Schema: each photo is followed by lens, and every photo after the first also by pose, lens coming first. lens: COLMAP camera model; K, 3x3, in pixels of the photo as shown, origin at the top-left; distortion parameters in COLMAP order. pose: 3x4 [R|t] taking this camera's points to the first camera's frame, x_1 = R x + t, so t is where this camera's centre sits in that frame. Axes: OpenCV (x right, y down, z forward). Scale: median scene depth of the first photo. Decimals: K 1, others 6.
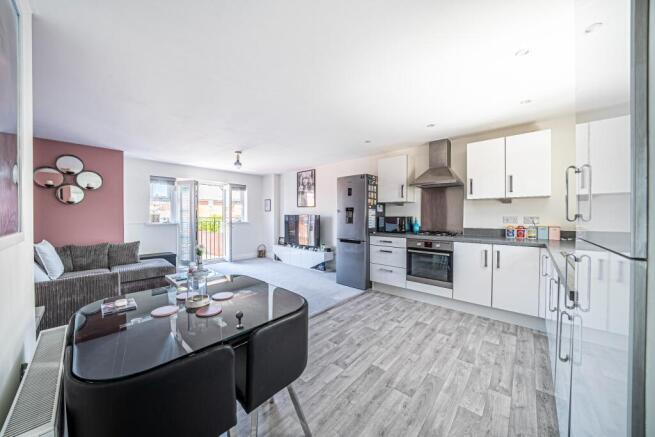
lens RADIAL K [[227.1, 0, 325.0], [0, 227.1, 217.9], [0, 0, 1]] dist [-0.022138, 0.002021]
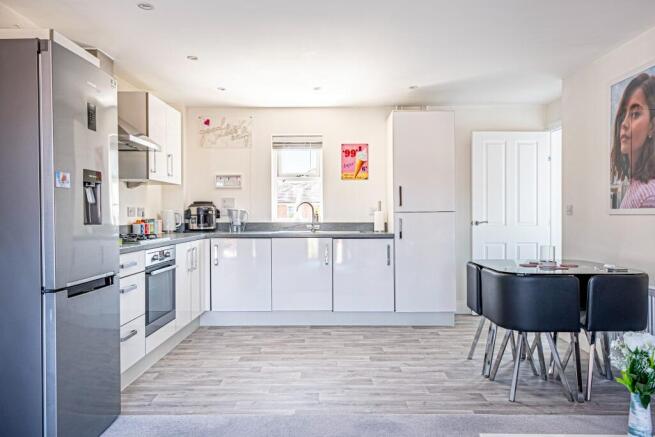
lens RADIAL K [[461.8, 0, 326.9], [0, 461.8, 217.5], [0, 0, 1]] dist [-0.002818, 0.003745]
pose [[-0.663408, -0.001259, 0.748256, -0.554189], [0.016095, 0.999743, 0.015952, 0.010287], [-0.748084, 0.022626, -0.663218, 1.201750]]
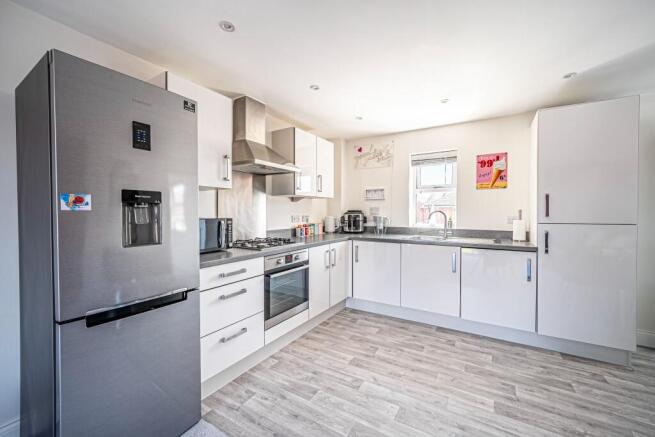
lens RADIAL K [[263.2, 0, 327.6], [0, 263.2, 217.7], [0, 0, 1]] dist [-0.006191, 0.001821]
pose [[-0.182954, -0.018572, 0.982946, -0.270920], [0.013967, 0.999672, 0.021488, -0.015798], [-0.983022, 0.017660, -0.182635, 0.852644]]
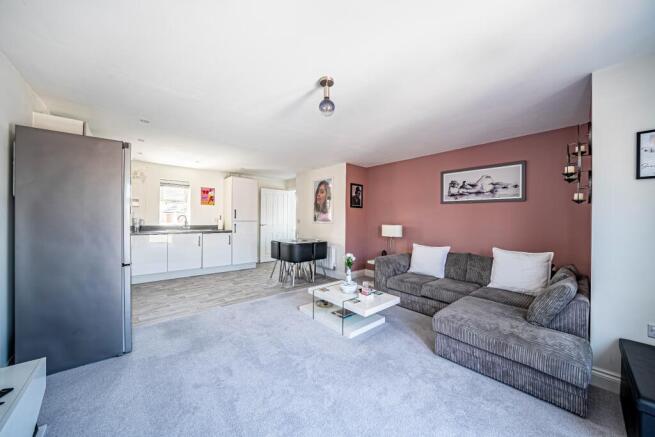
lens RADIAL K [[227.1, 0, 324.4], [0, 227.1, 217.6], [0, 0, 1]] dist [-0.022138, 0.002021]
pose [[-0.993256, -0.010596, 0.115461, -0.466078], [-0.009262, 0.999884, 0.012086, -0.024831], [-0.115576, 0.010935, -0.993239, 1.560651]]
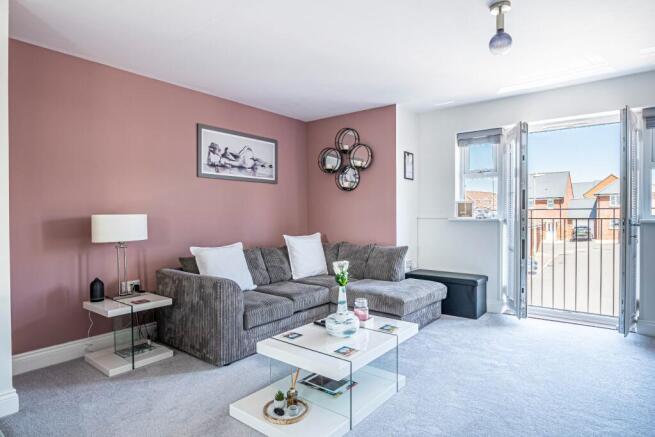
lens RADIAL K [[368.1, 0, 328.8], [0, 368.1, 218.0], [0, 0, 1]] dist [-0.005831, -0.000337]
pose [[0.074317, 0.008059, -0.997202, 0.148602], [-0.005921, 0.999953, 0.007640, 0.022440], [0.997217, 0.005337, 0.074361, 0.769509]]
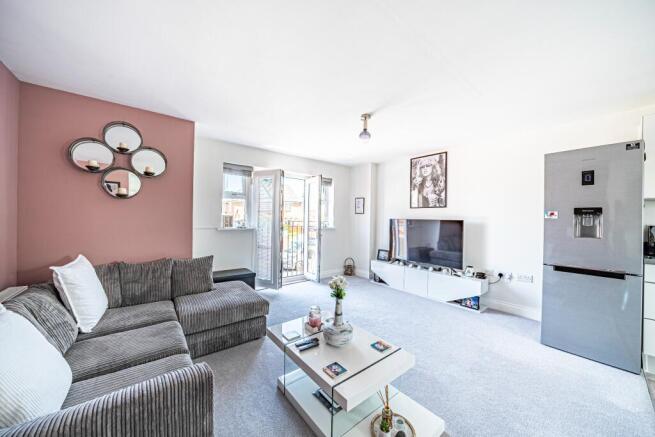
lens RADIAL K [[227.1, 0, 324.2], [0, 227.1, 218.4], [0, 0, 1]] dist [-0.022138, 0.002021]
pose [[0.987773, 0.014990, -0.155179, -0.426603], [-0.017147, 0.999774, -0.012566, -0.004184], [0.154956, 0.015073, 0.987806, 0.411643]]
